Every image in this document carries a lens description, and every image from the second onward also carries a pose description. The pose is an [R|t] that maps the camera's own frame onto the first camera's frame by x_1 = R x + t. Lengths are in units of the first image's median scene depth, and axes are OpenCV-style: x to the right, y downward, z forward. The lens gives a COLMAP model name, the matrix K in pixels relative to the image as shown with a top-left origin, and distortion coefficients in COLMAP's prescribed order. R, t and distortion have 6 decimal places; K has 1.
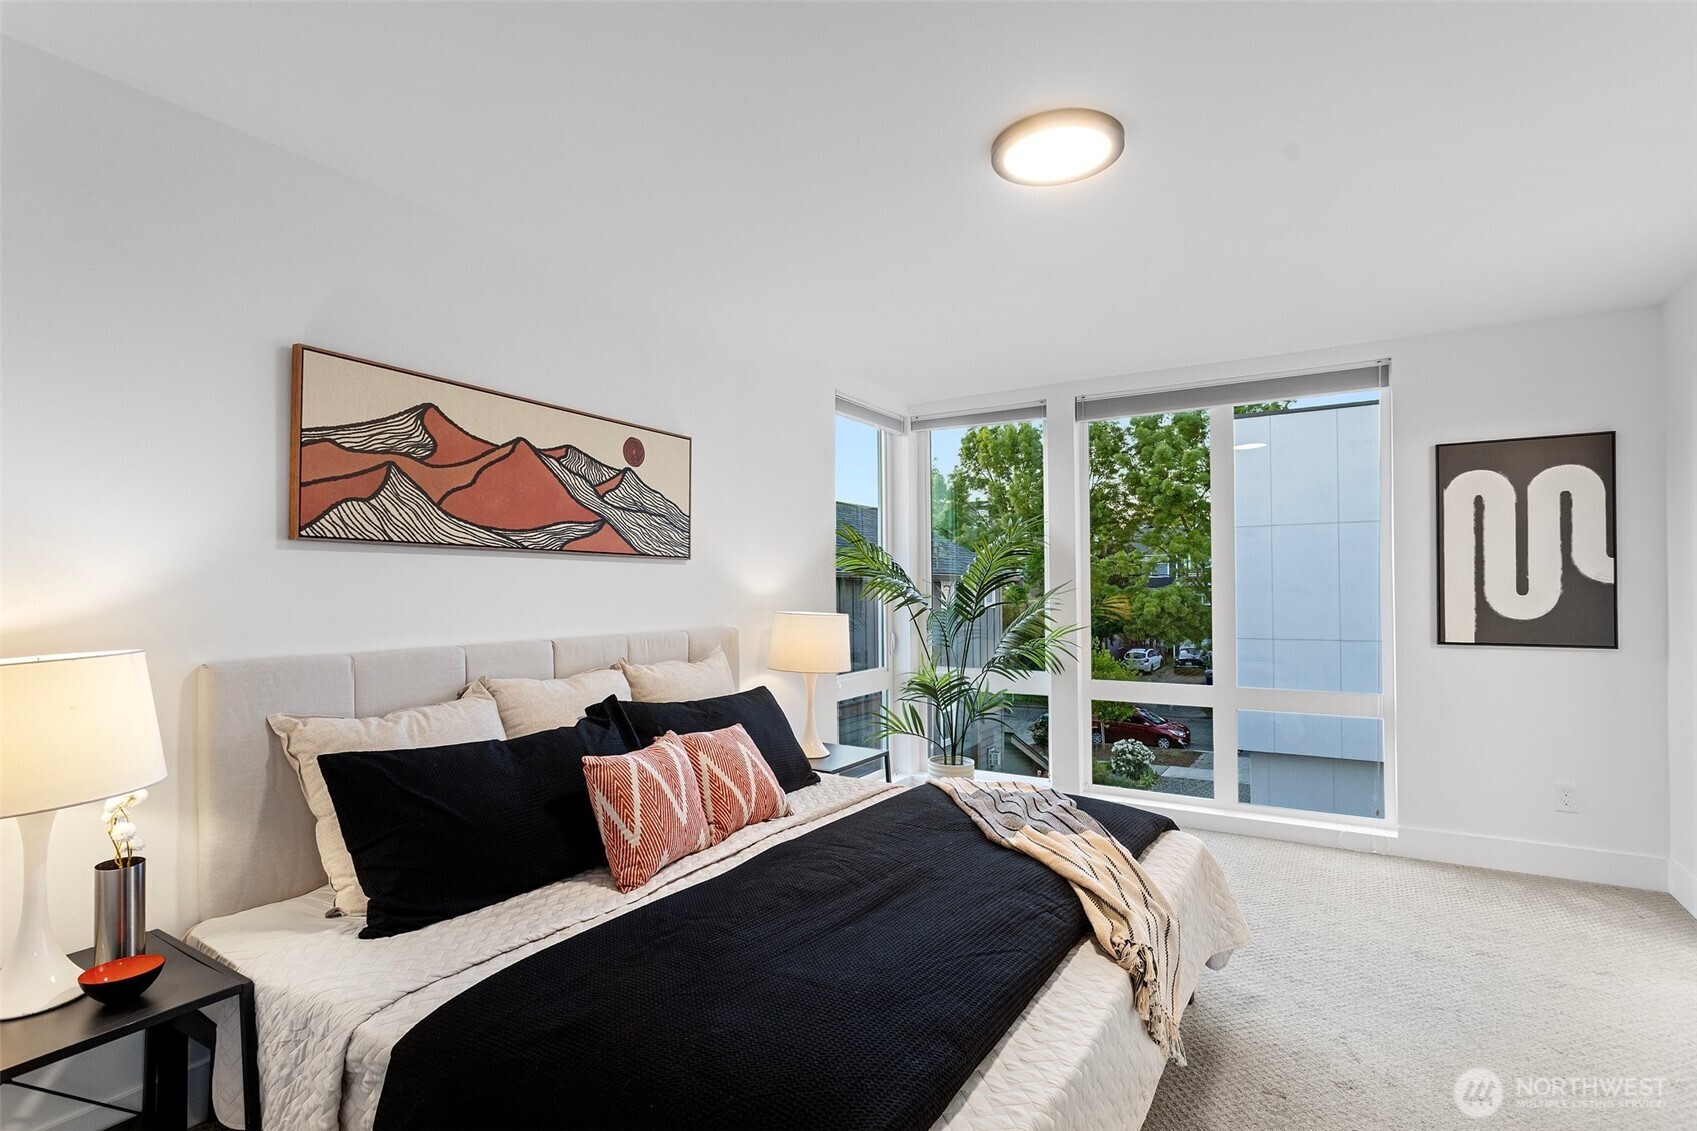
lens RADIAL K [[835.2, 0, 840.1], [0, 835.2, 574.2], [0, 0, 1]] dist [0.000723, 0.000298]
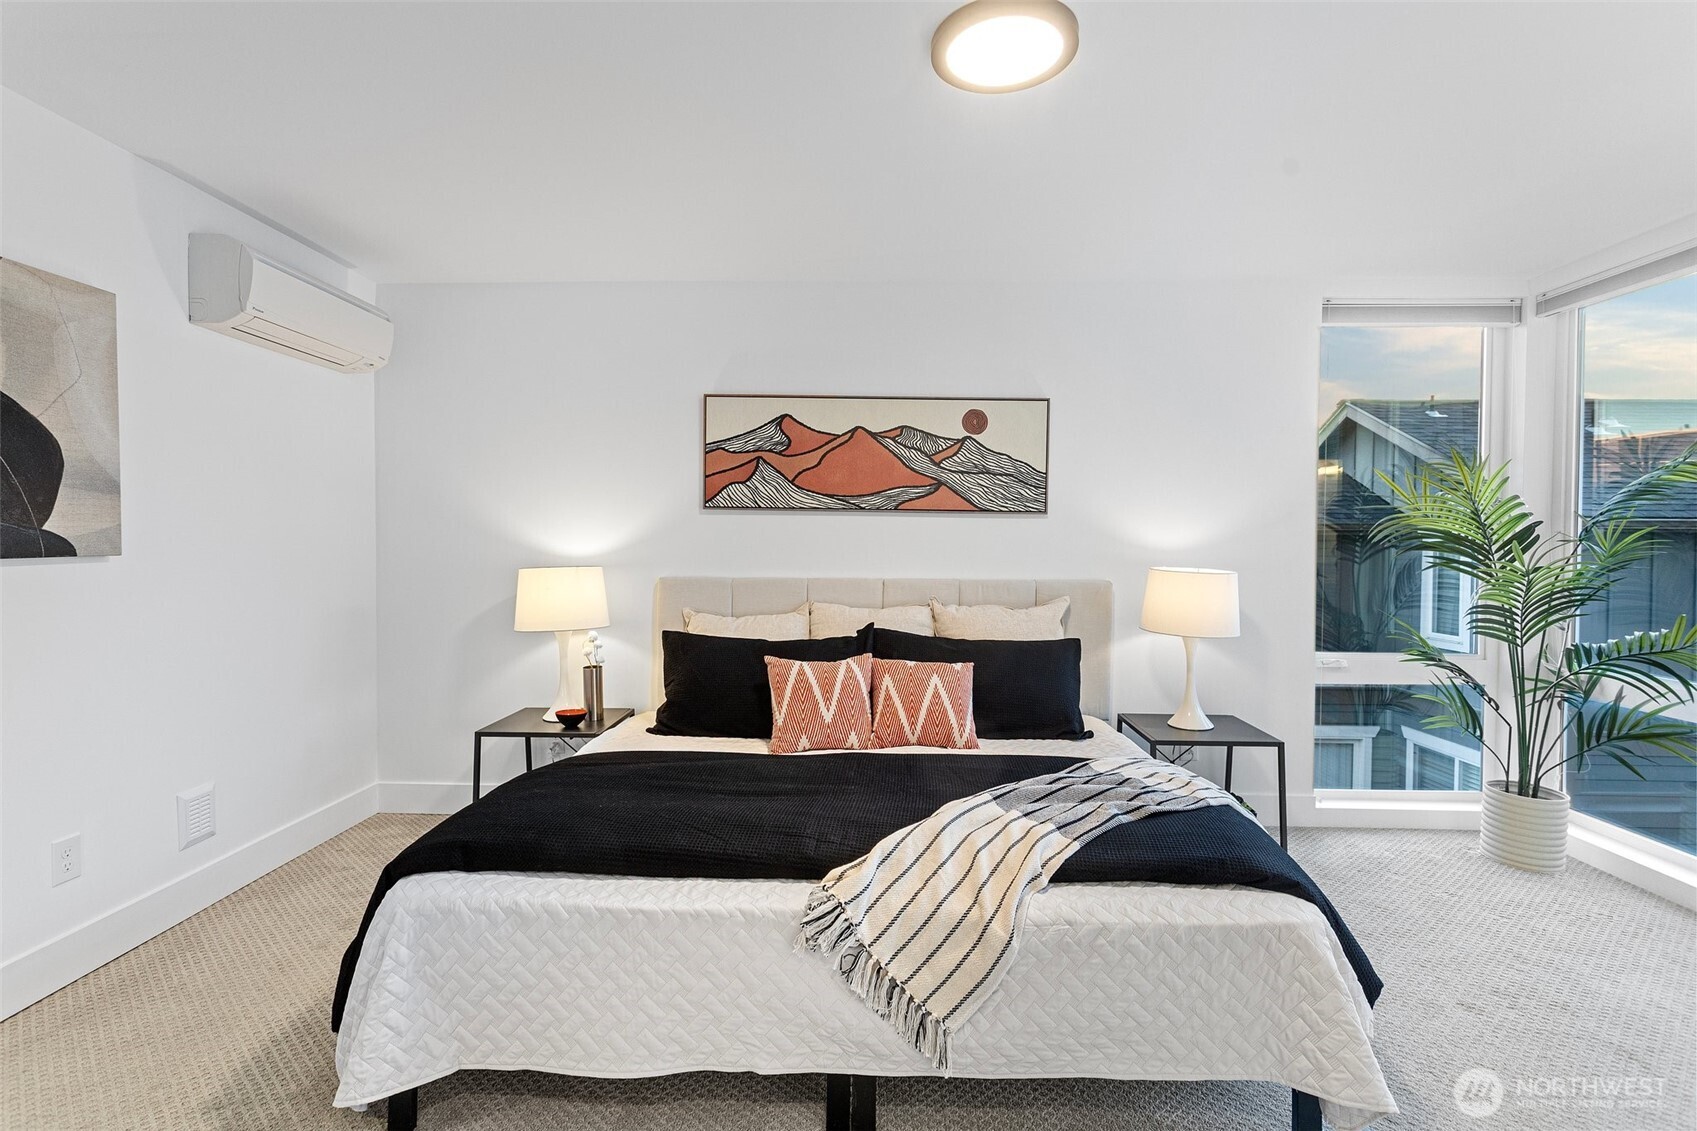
lens RADIAL K [[813.7, 0, 845.1], [0, 813.7, 551.5], [0, 0, 1]] dist [0.000547, 0.000343]
pose [[0.493056, 0.019096, -0.869788, 0.700409], [0.003388, 0.999709, 0.023868, 0.005568], [0.869991, -0.014715, 0.492848, 0.314486]]
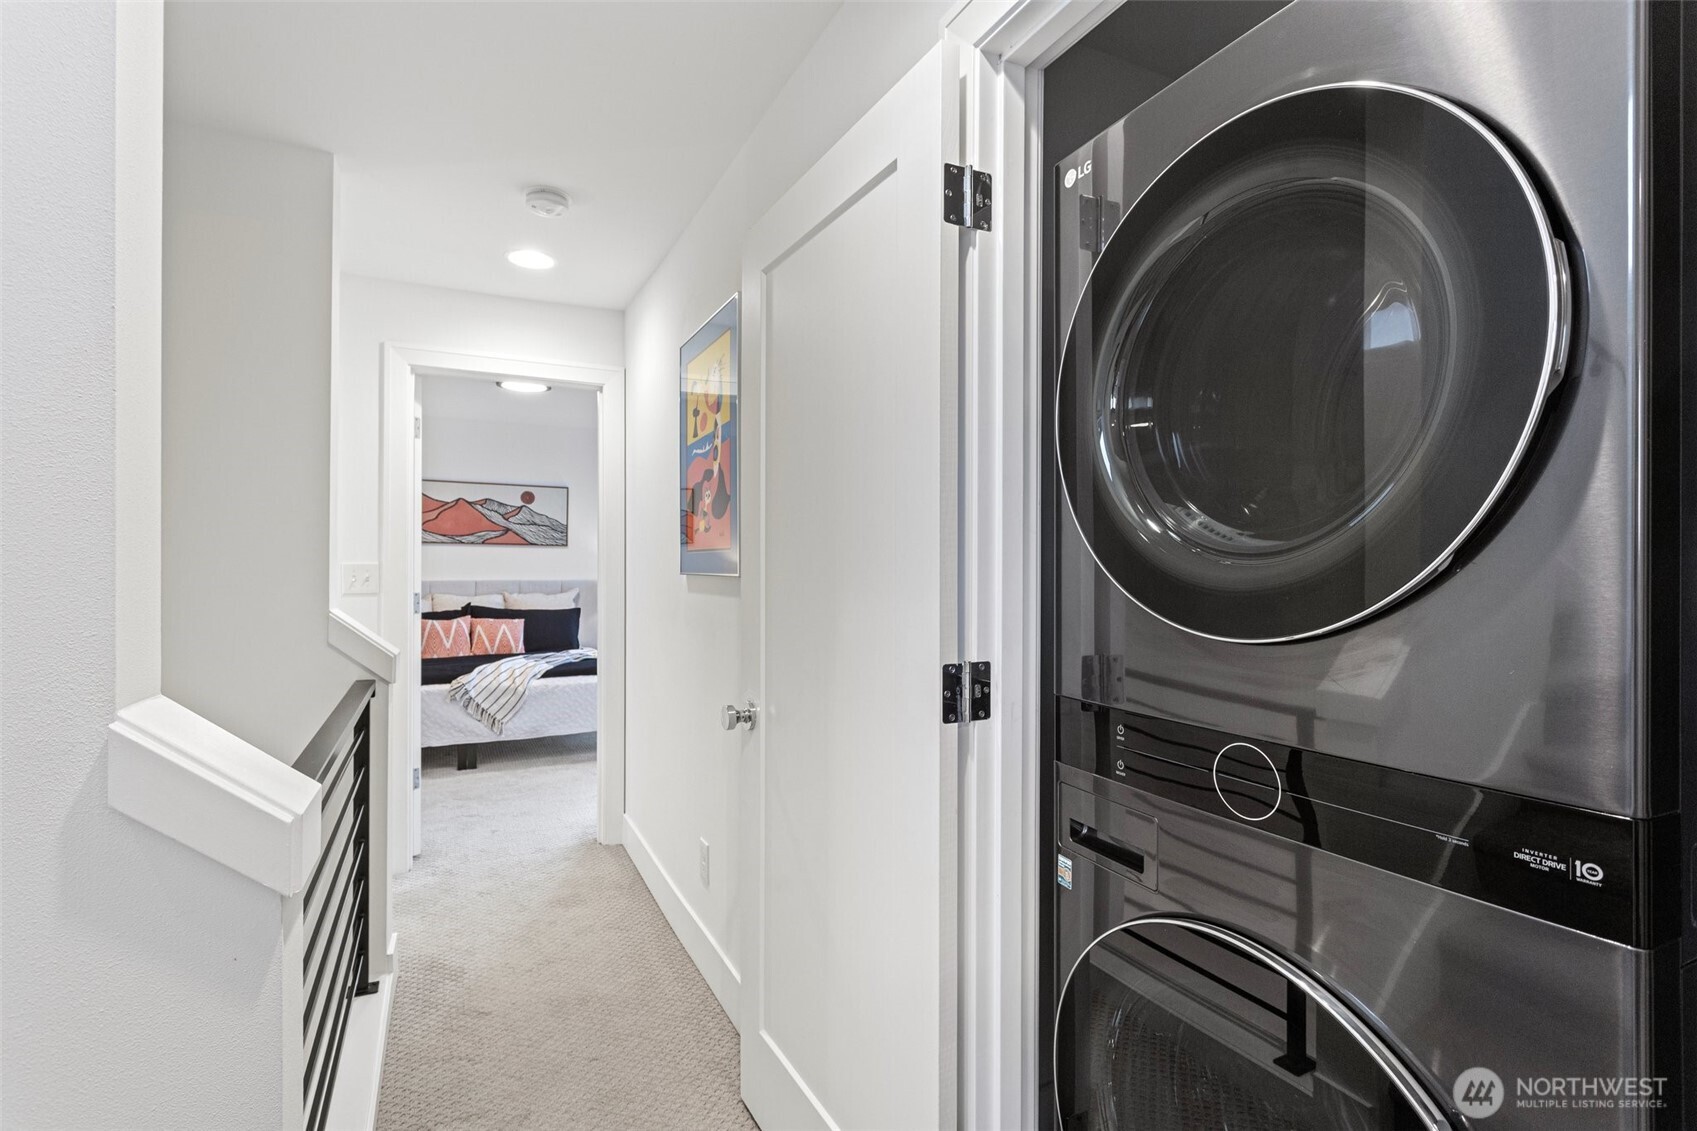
lens RADIAL K [[827.0, 0, 839.4], [0, 827.0, 566.6], [0, 0, 1]] dist [0.005186, 0.000455]
pose [[0.832928, 0.012418, -0.553242, 1.782663], [-0.000501, 0.999765, 0.021686, -0.013820], [0.553381, -0.017786, 0.832738, -0.391288]]
